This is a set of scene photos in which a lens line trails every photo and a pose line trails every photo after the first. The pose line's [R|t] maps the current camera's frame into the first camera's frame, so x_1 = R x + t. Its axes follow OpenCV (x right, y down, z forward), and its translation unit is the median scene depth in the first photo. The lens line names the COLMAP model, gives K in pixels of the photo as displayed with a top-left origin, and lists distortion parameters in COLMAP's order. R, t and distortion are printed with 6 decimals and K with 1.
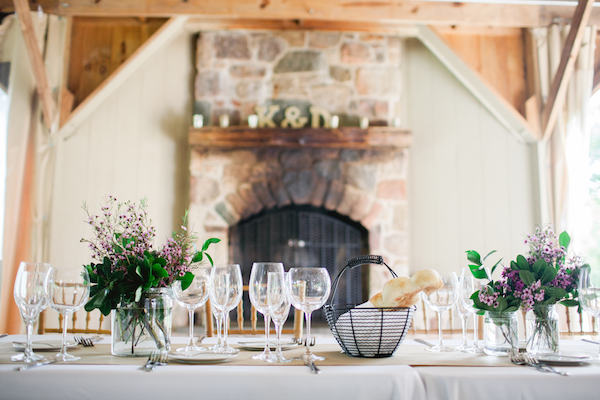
lens RADIAL K [[586.5, 0, 300.0], [0, 586.5, 200.0], [0, 0, 1]] dist [-0.077317, 0.038594]
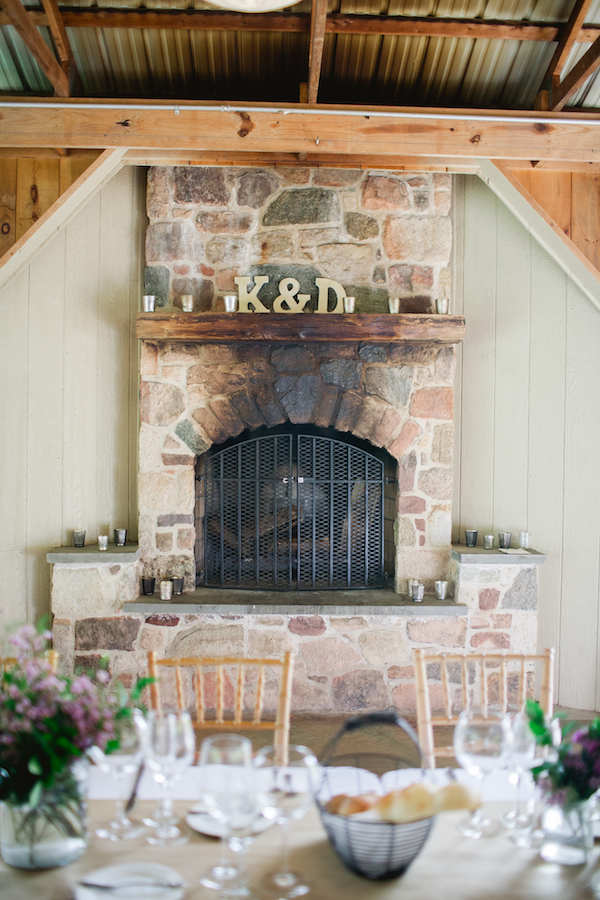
lens RADIAL K [[816.7, 0, 300.0], [0, 816.7, 450.0], [0, 0, 1]] dist [-0.061838, 0.007958]
pose [[0.999904, 0.009586, -0.010044, 0.011230], [-0.007961, 0.988516, 0.150909, -0.106983], [0.011375, -0.150814, 0.988497, 0.041849]]
